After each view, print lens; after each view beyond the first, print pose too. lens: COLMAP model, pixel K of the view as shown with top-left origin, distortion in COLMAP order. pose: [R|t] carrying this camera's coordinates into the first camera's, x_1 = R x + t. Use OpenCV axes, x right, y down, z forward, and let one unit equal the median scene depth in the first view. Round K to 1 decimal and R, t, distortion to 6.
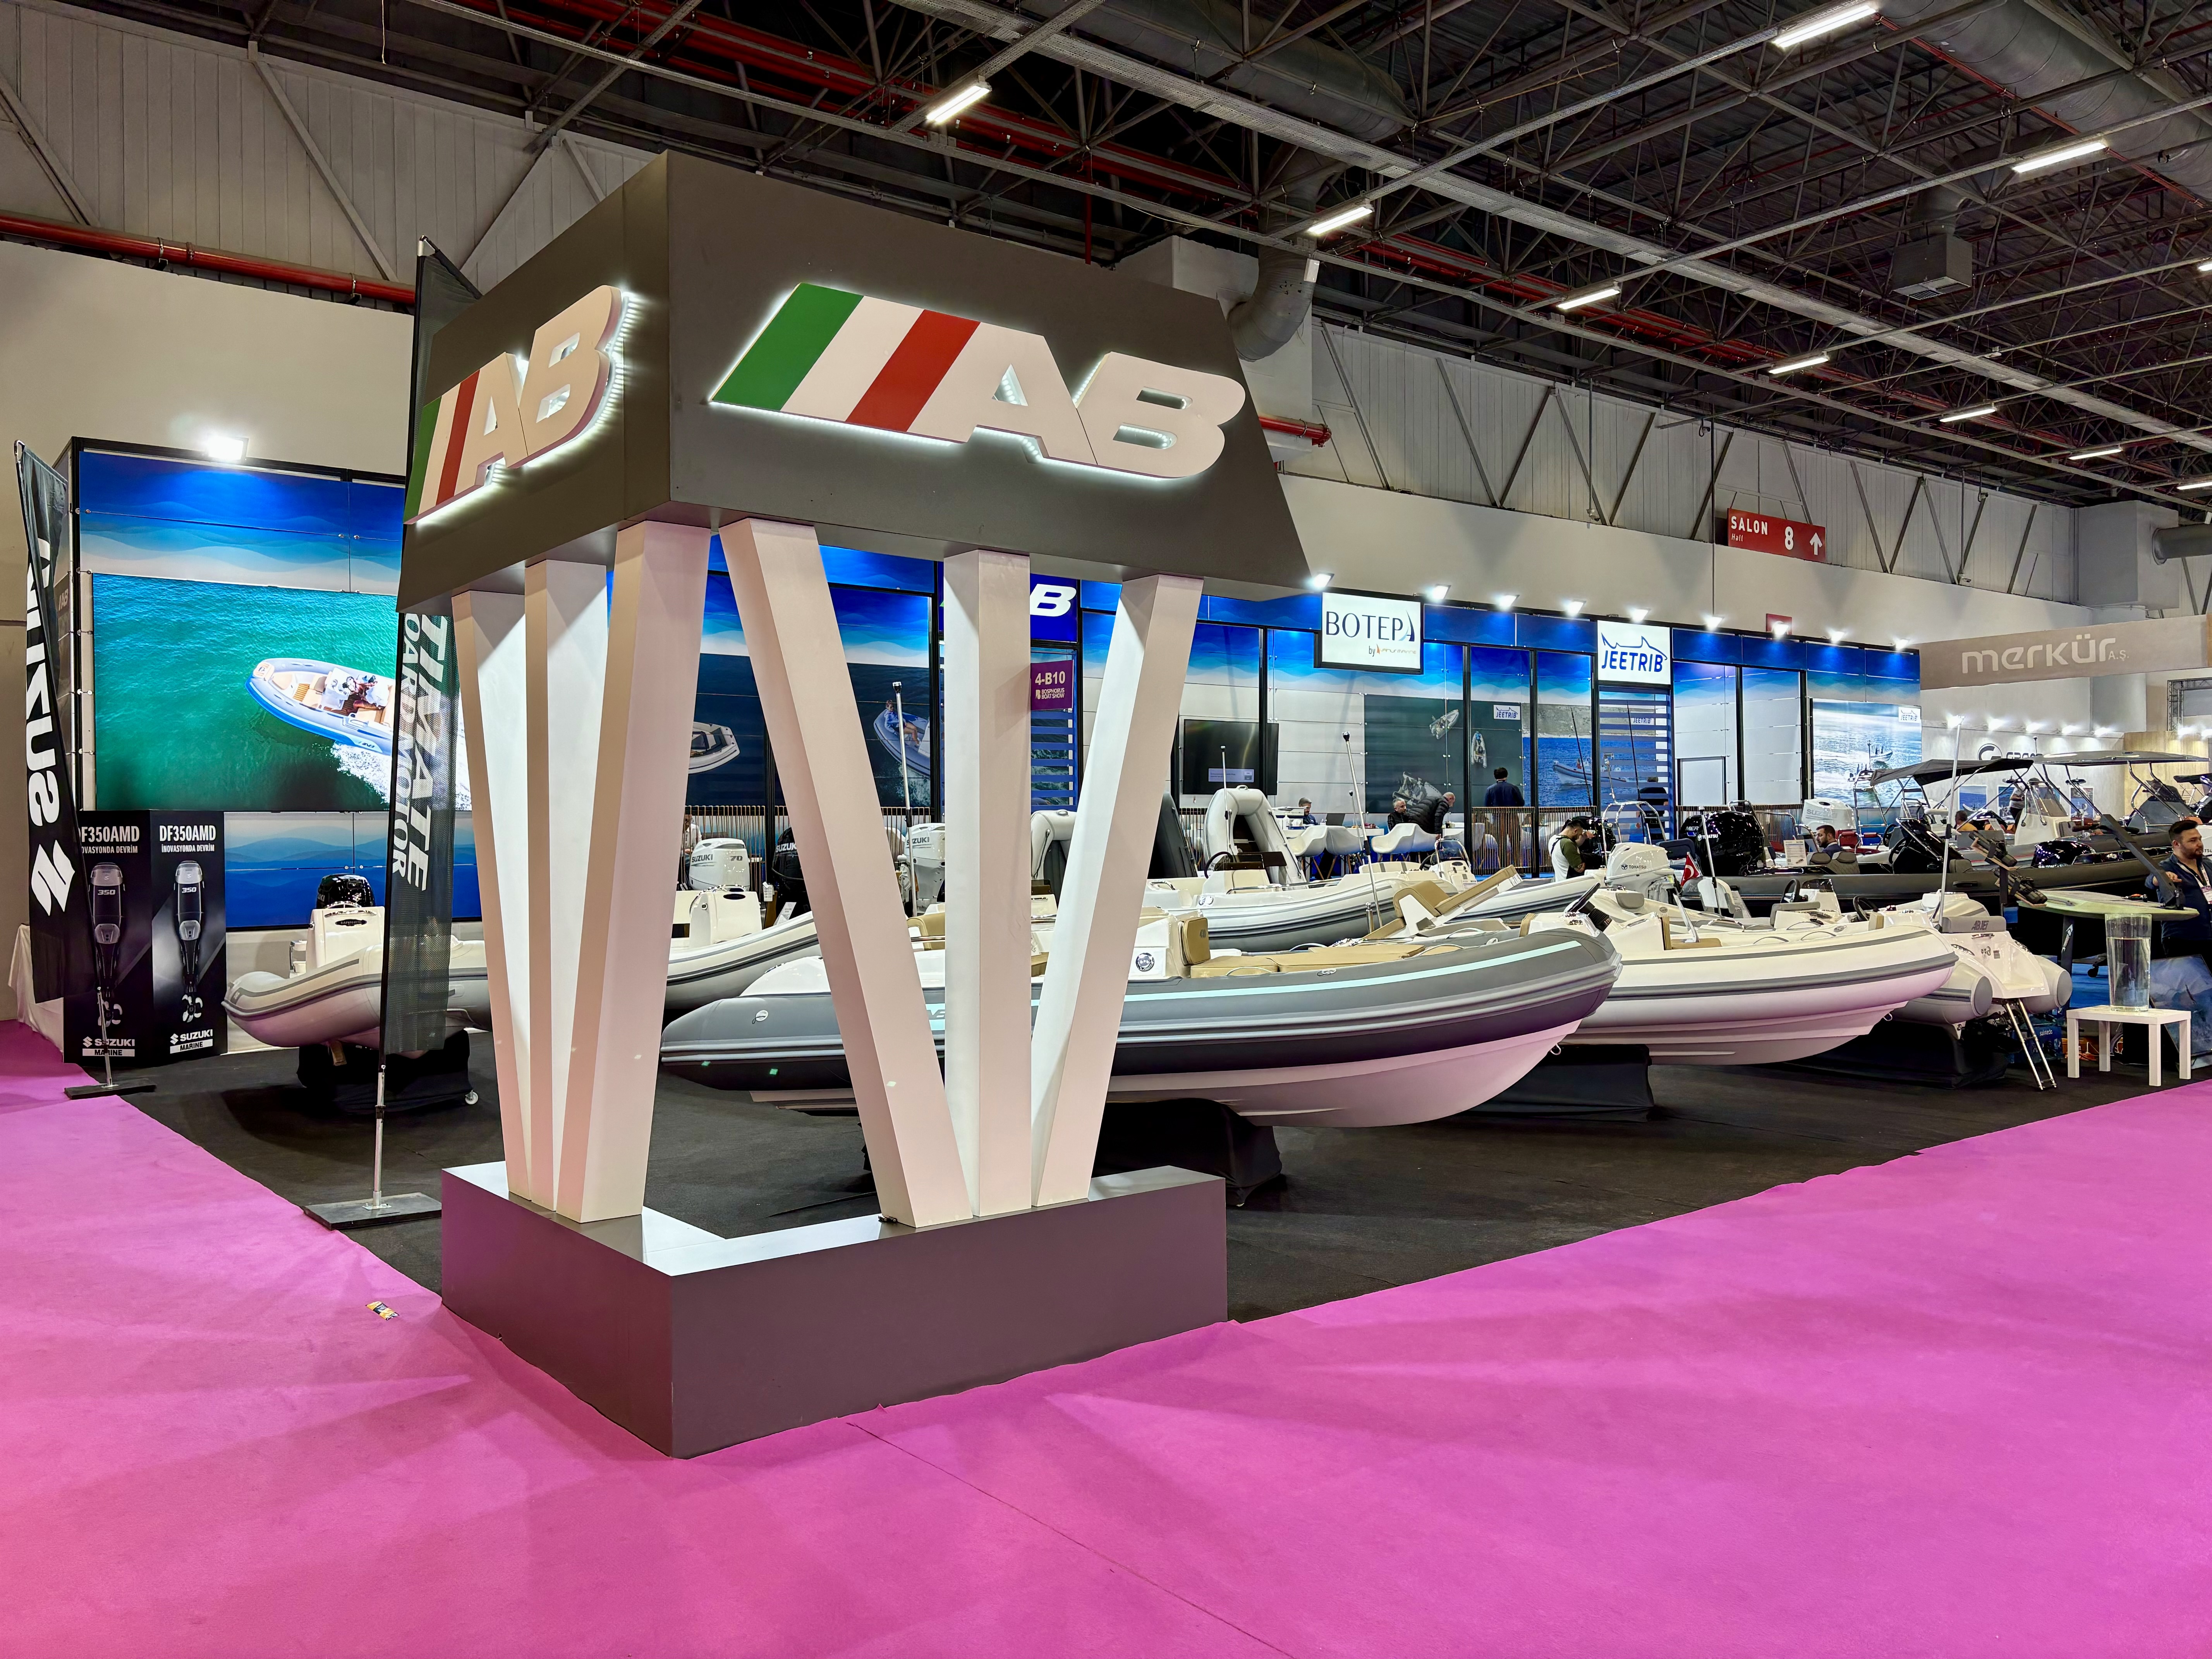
lens RADIAL K [[1660.3, 0, 1106.0], [0, 1660.3, 829.5], [0, 0, 1]] dist [0.096133, -0.001029]
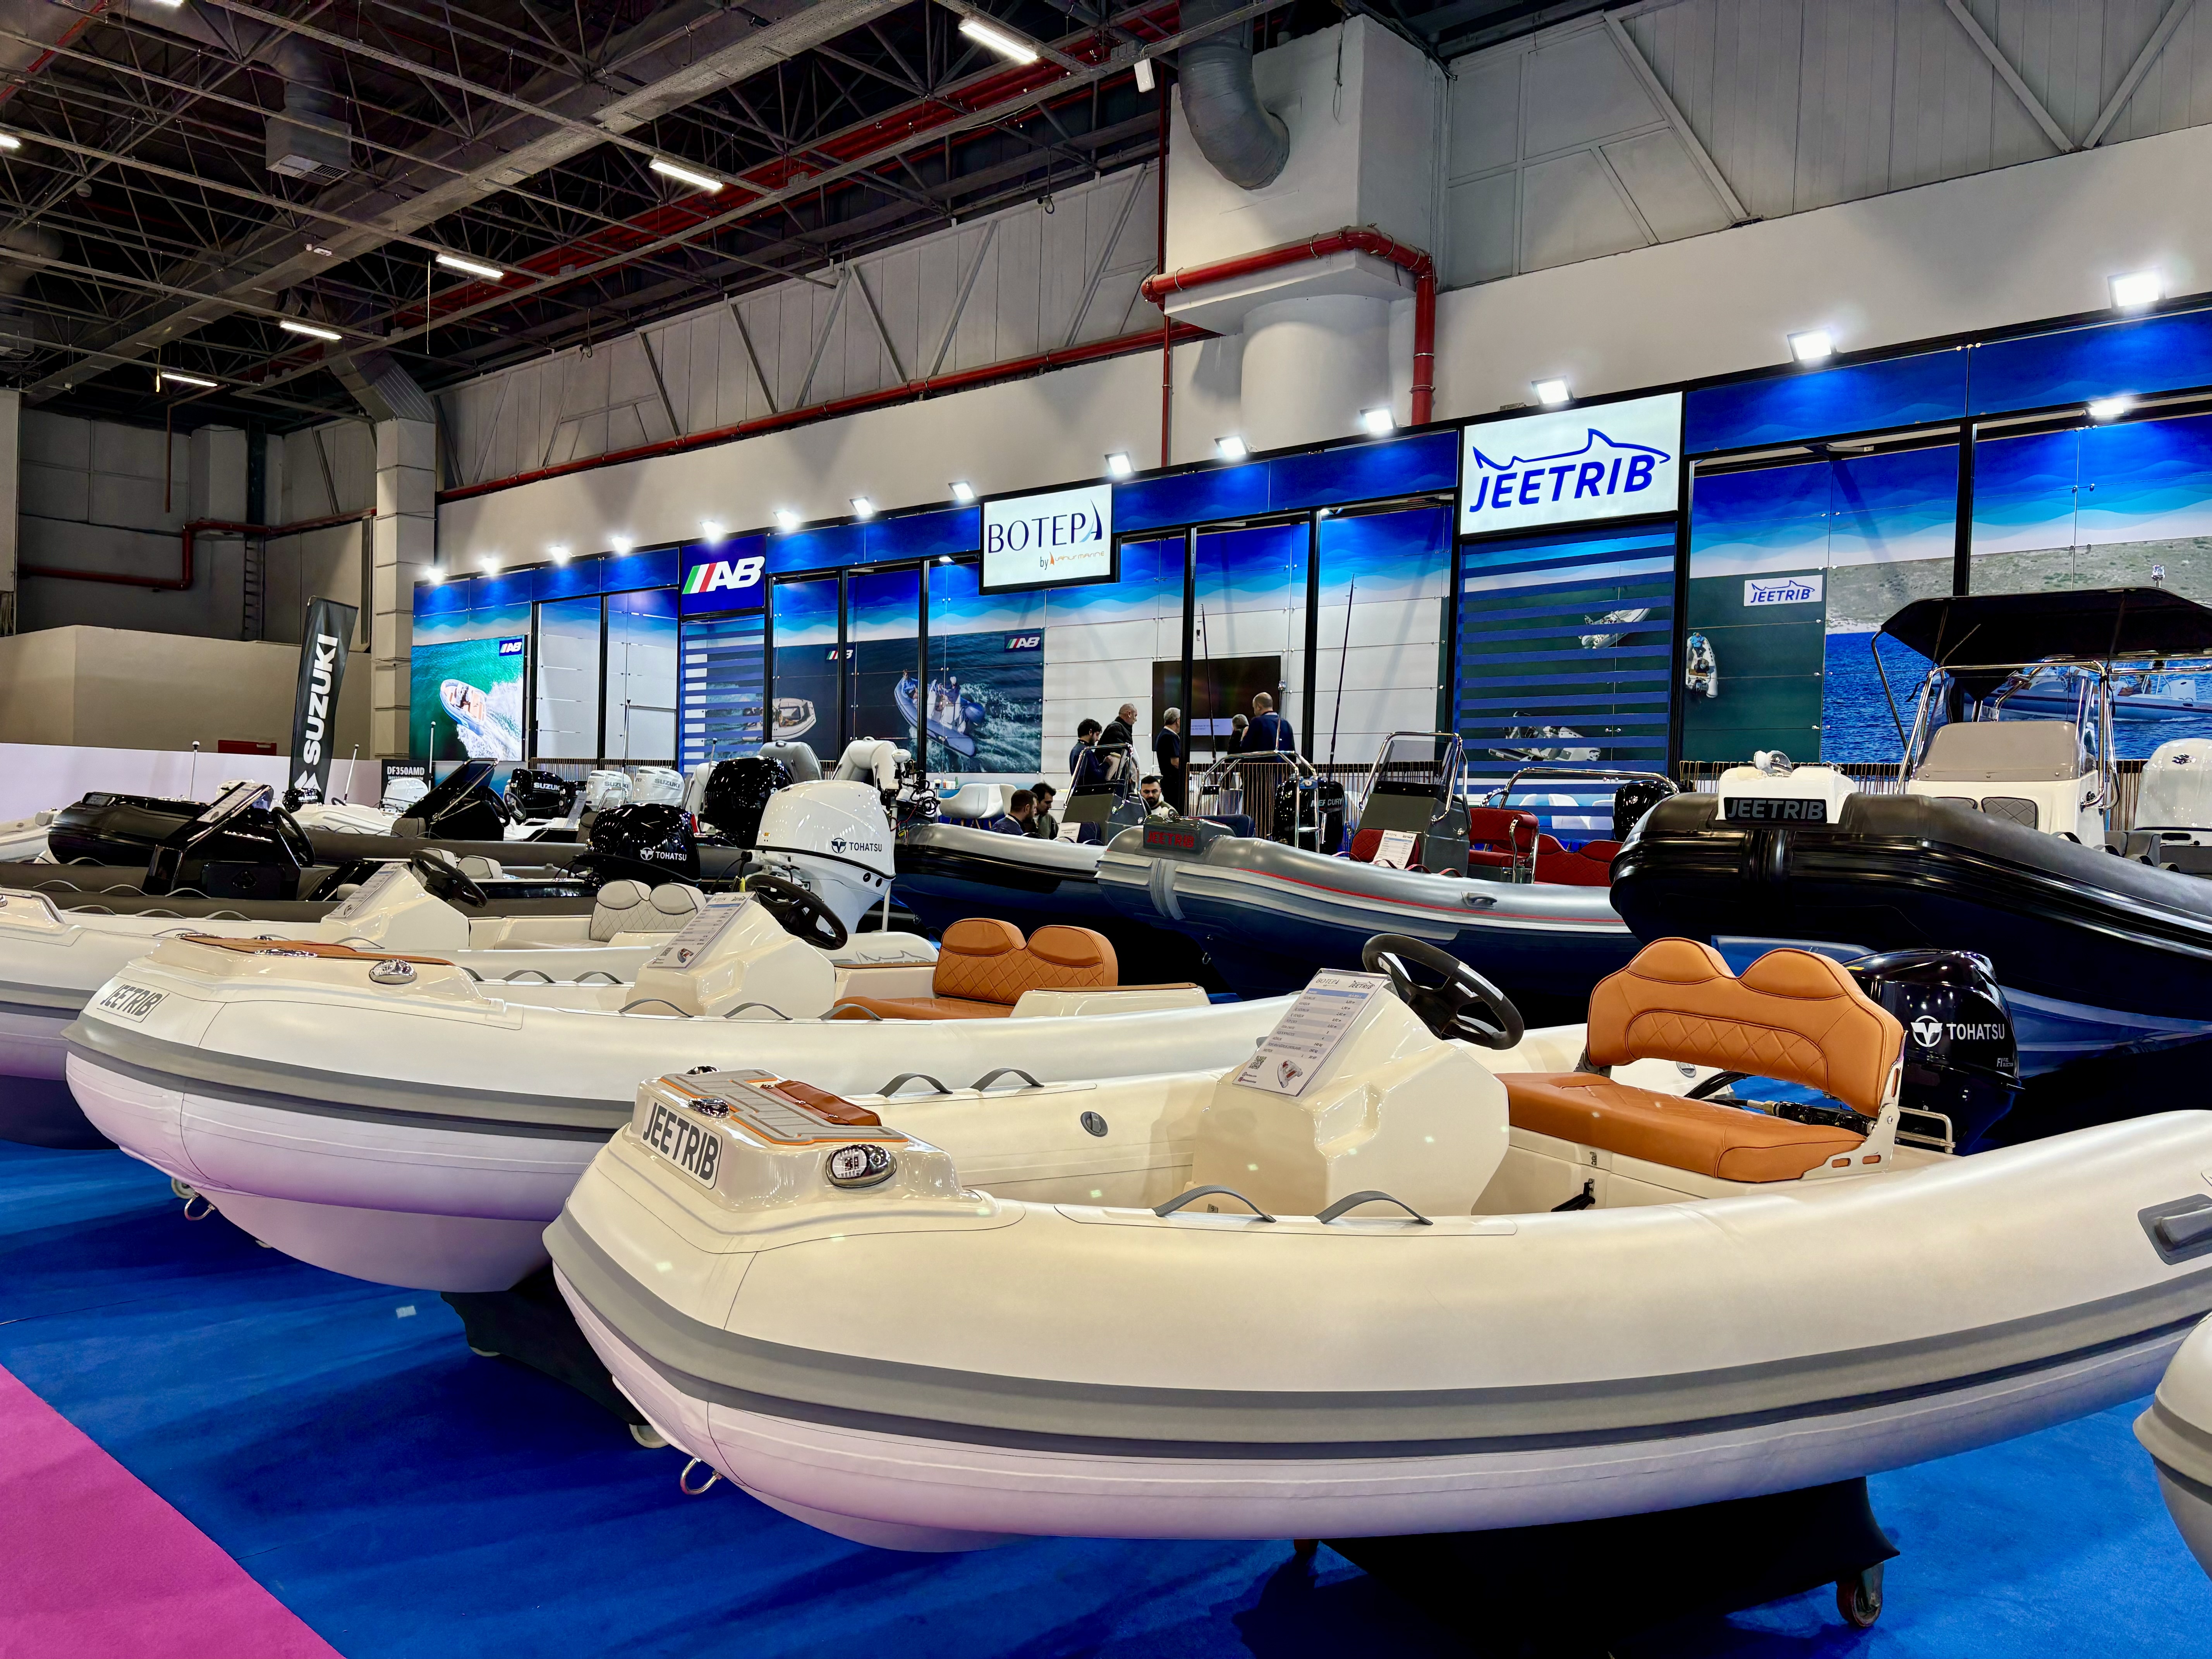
lens RADIAL K [[1670.7, 0, 1106.0], [0, 1670.7, 829.5], [0, 0, 1]] dist [0.115577, -0.199268]
pose [[0.147761, 0.028608, -0.988609, 0.866469], [-0.030874, 0.999228, 0.024301, -0.001373], [0.988541, 0.026932, 0.148530, 0.836218]]
